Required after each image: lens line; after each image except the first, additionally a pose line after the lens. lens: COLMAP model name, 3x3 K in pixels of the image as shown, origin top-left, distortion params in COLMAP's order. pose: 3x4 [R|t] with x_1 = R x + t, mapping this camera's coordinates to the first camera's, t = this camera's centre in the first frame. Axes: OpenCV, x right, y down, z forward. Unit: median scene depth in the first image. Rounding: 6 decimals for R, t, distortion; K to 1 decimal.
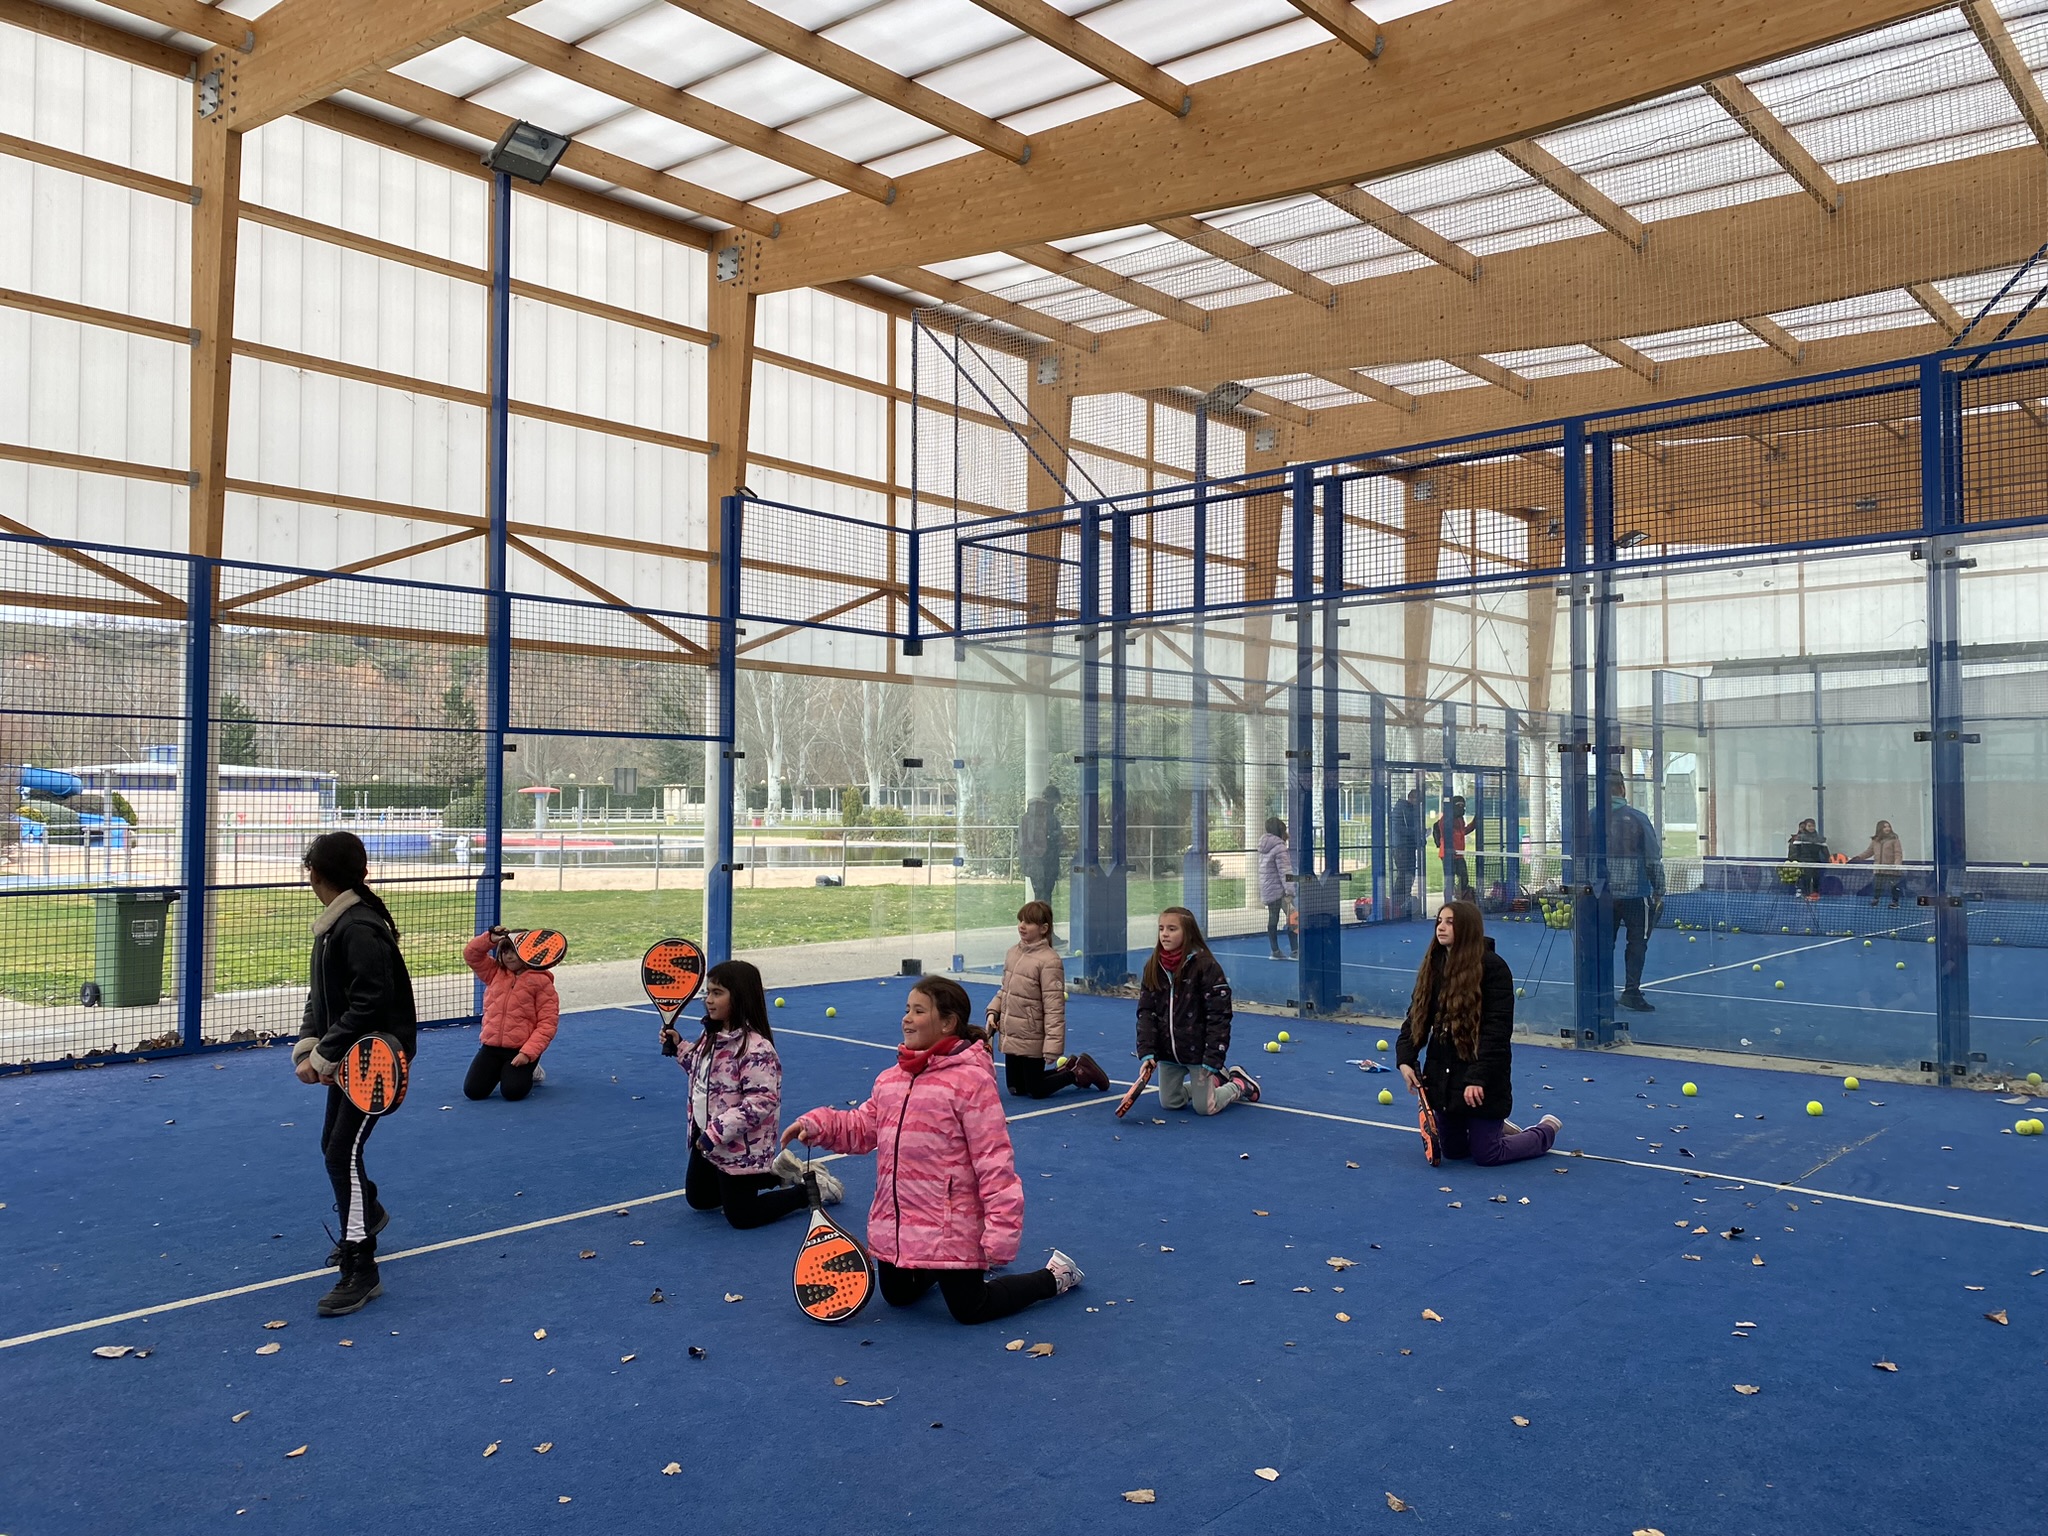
lens RADIAL K [[1556.9, 0, 1011.5], [0, 1556.9, 779.8], [0, 0, 1]] dist [0.022918, -0.016031]
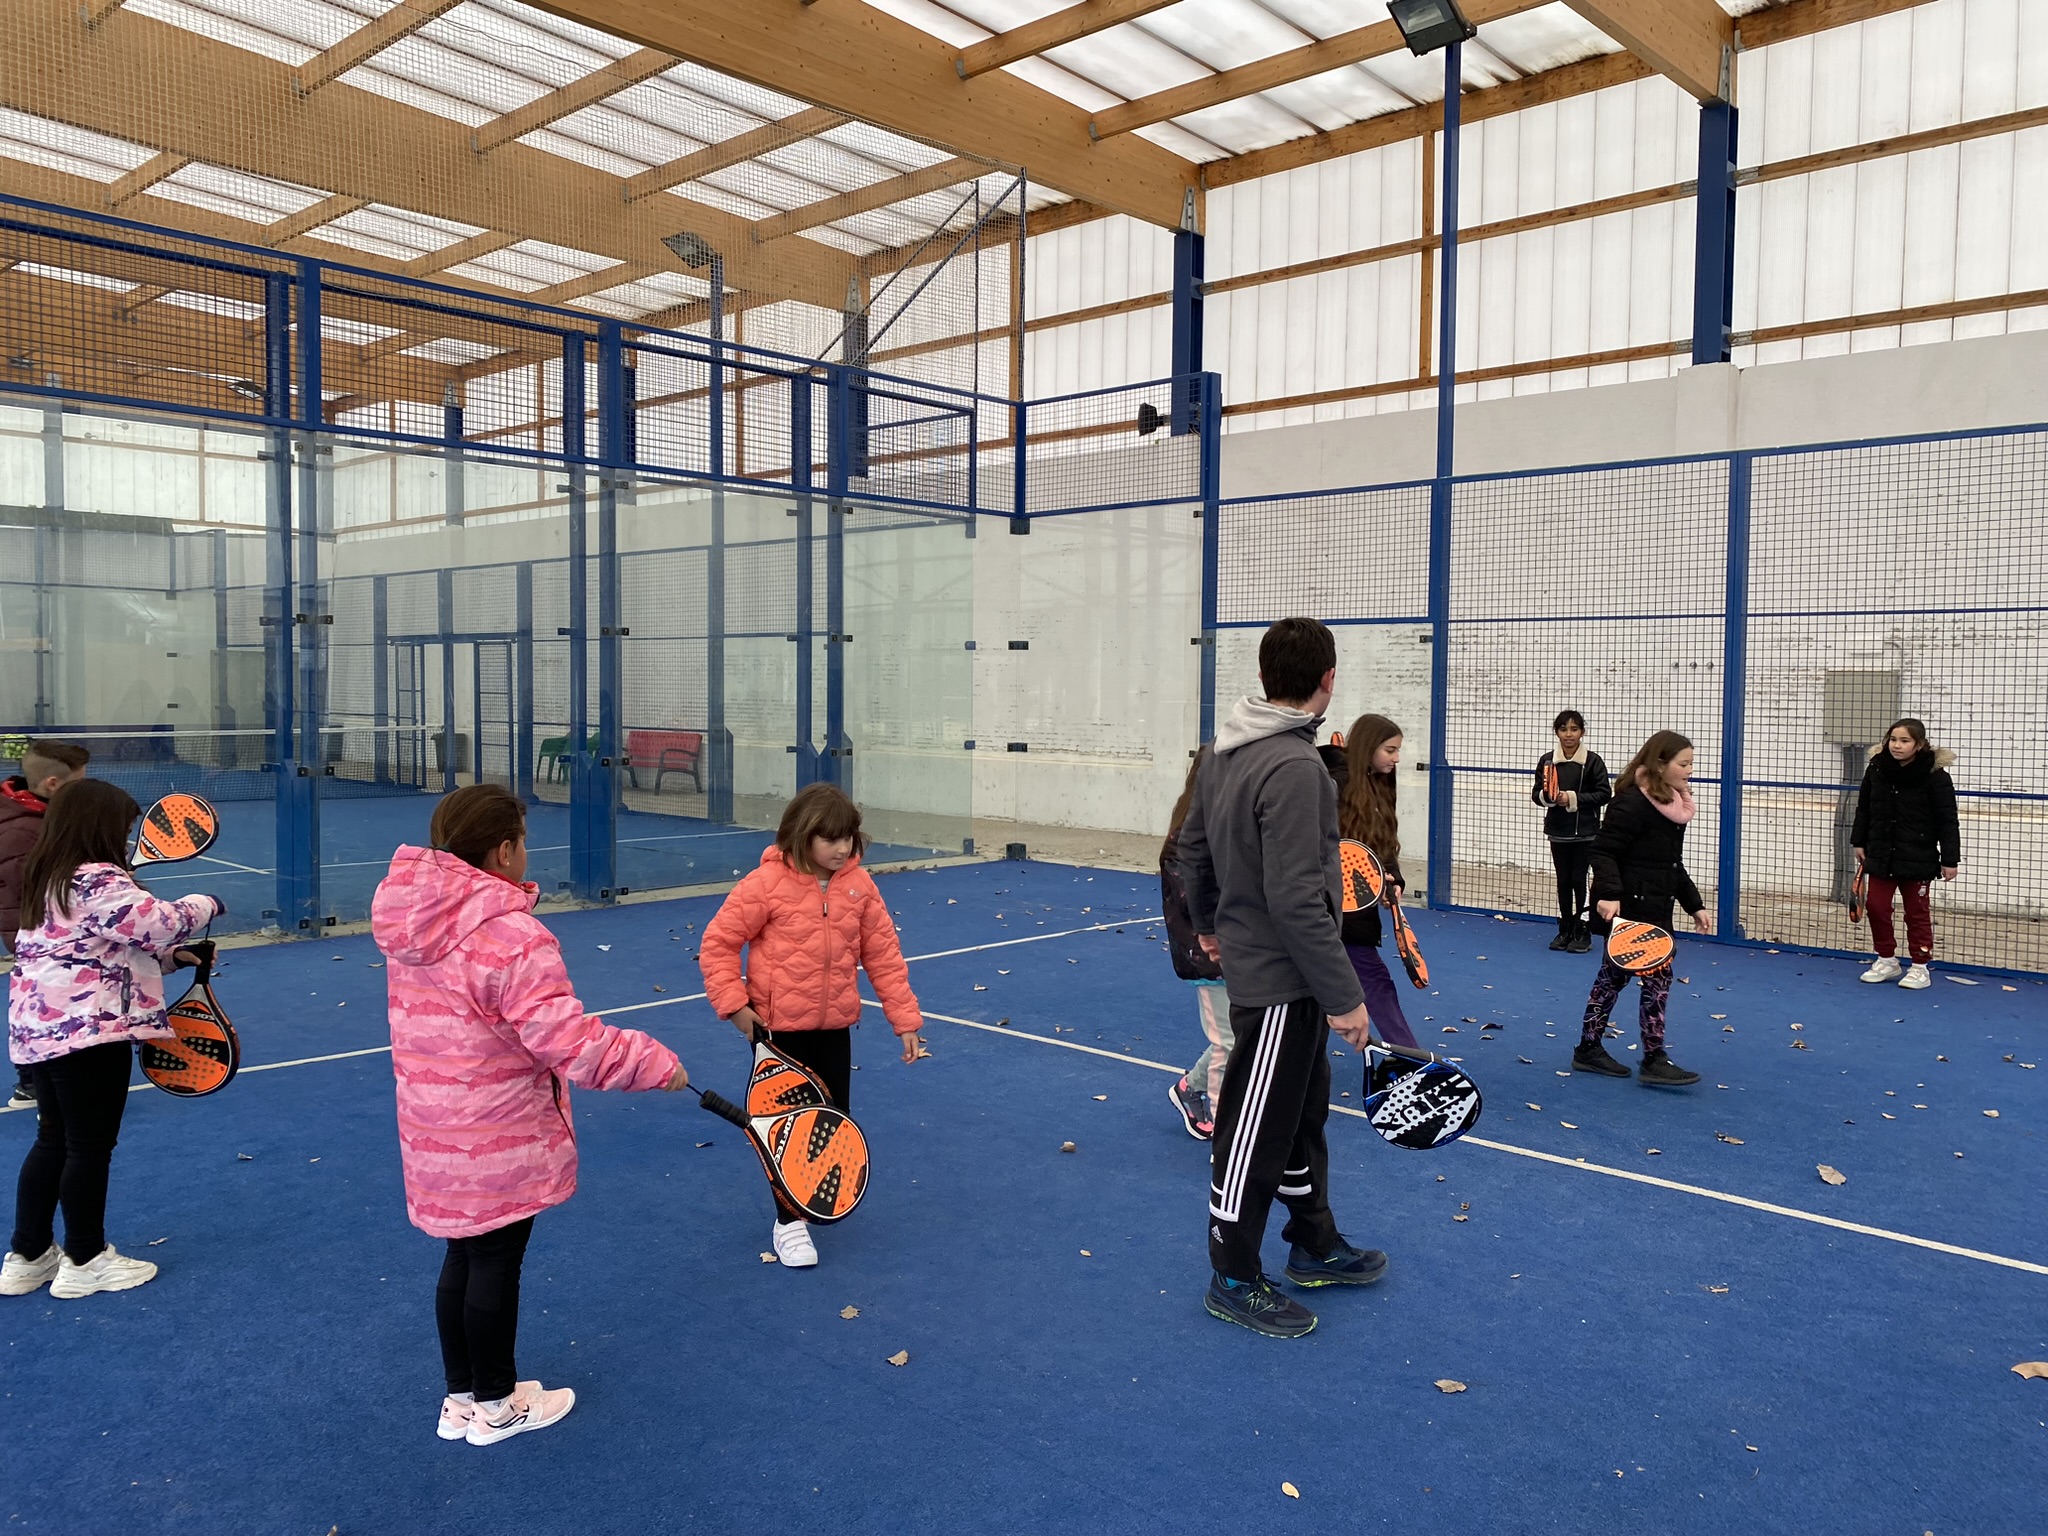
lens RADIAL K [[1556.9, 0, 1019.8], [0, 1556.9, 749.8], [0, 0, 1]] dist [0.022918, -0.016031]
pose [[-0.002432, -0.041176, 0.999149, -0.627488], [-0.031572, 0.998657, 0.041079, 0.008908], [-0.999499, -0.031445, -0.003729, 0.604588]]
